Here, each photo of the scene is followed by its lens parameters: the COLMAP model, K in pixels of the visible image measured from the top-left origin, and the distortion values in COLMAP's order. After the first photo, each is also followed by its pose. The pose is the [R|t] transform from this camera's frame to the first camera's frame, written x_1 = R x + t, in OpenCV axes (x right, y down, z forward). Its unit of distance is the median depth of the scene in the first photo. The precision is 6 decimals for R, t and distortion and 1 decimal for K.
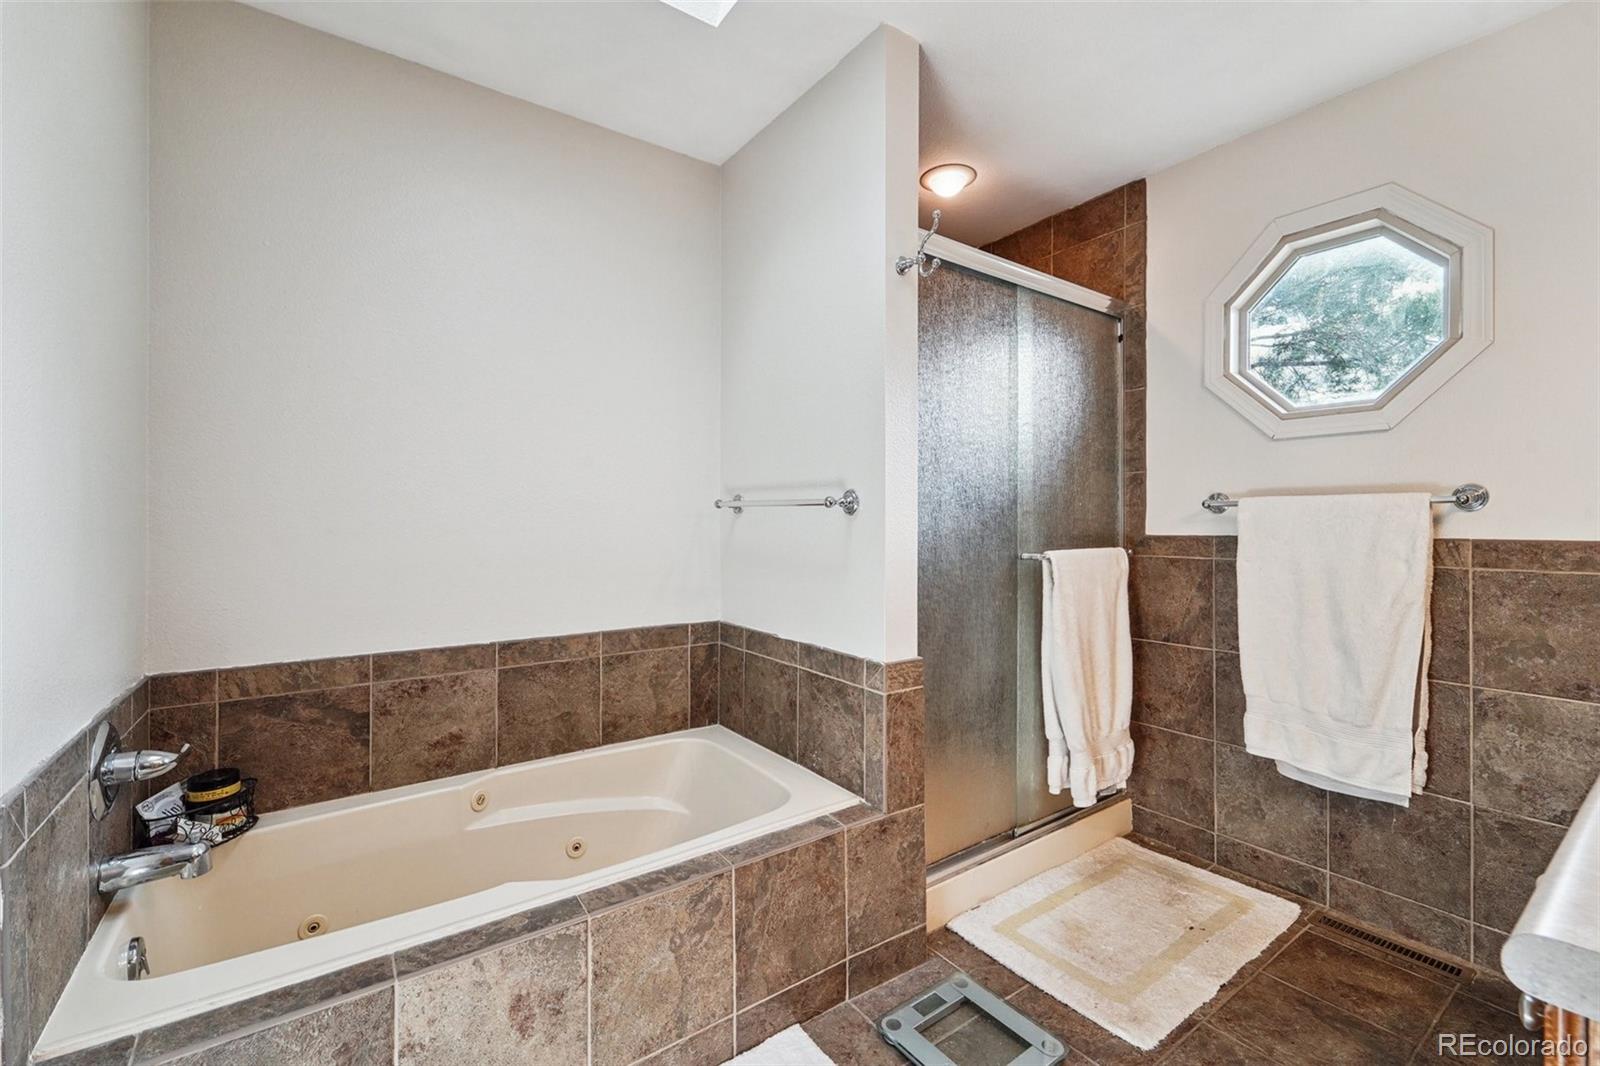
lens RADIAL K [[667.8, 0, 805.5], [0, 667.8, 525.4], [0, 0, 1]] dist [0.007203, -0.001967]
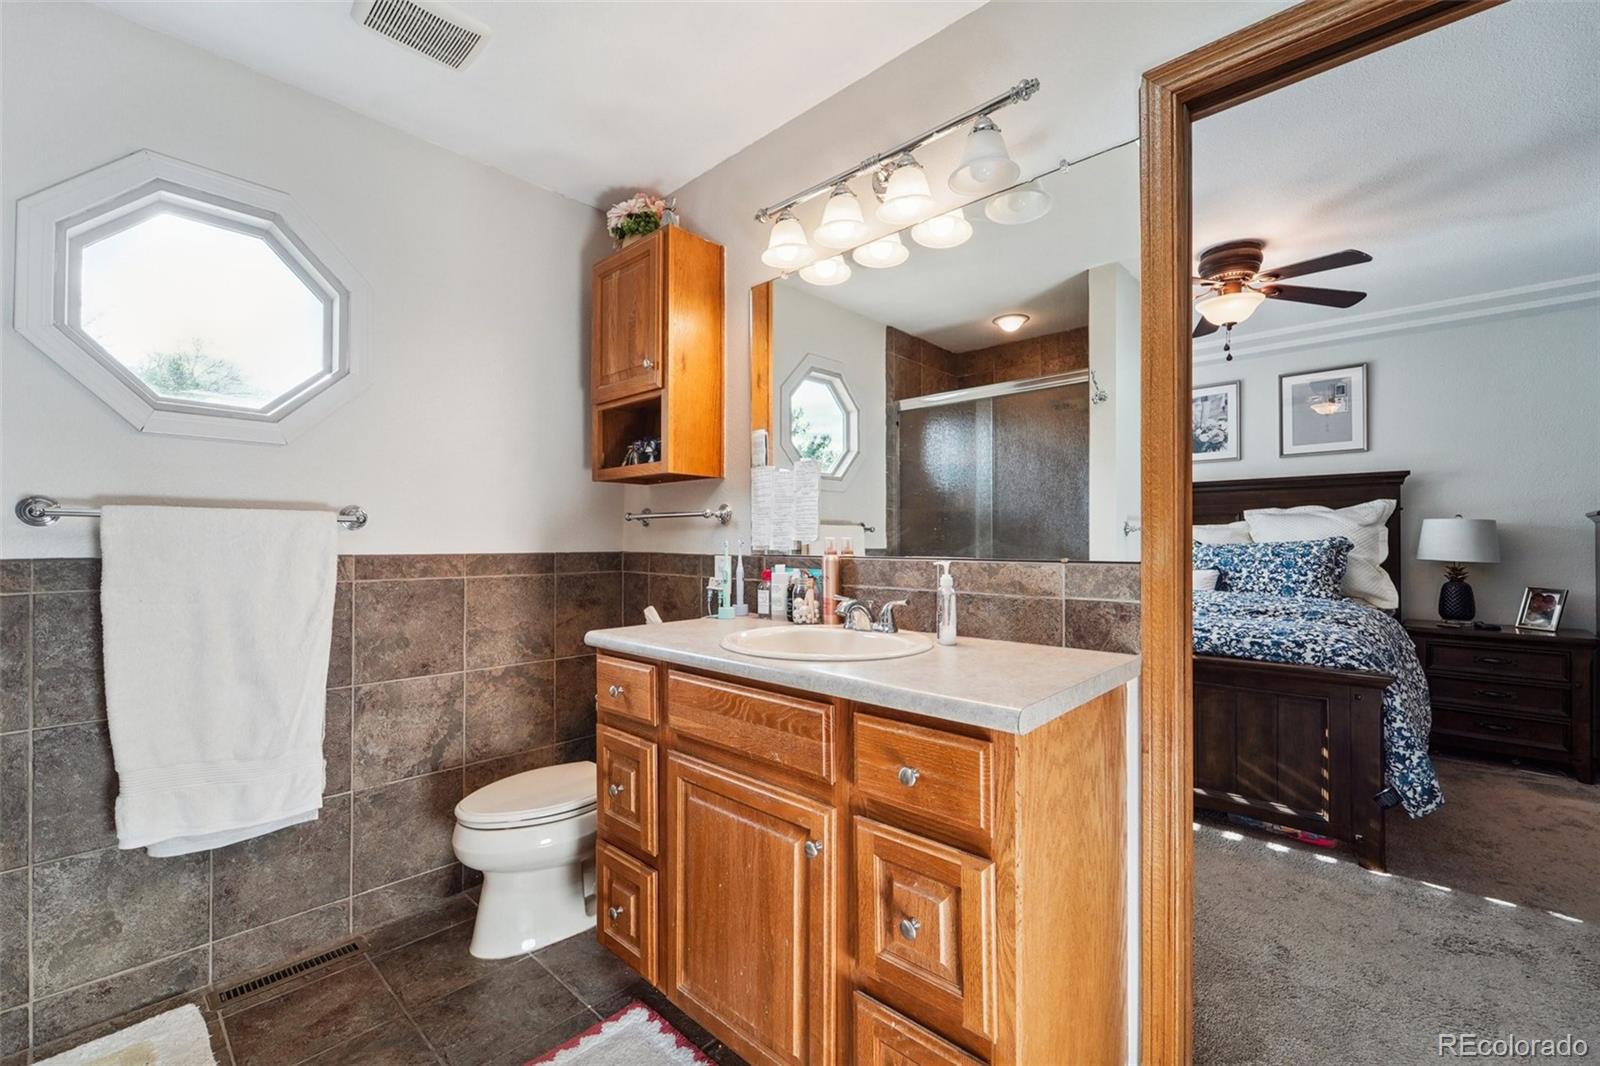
lens RADIAL K [[667.8, 0, 809.9], [0, 667.8, 538.0], [0, 0, 1]] dist [0.007203, -0.001967]
pose [[-0.192273, 0.000374, 0.981341, -0.250218], [-0.001711, 0.999998, -0.000716, -0.008291], [-0.981340, -0.001817, -0.192272, 0.464147]]
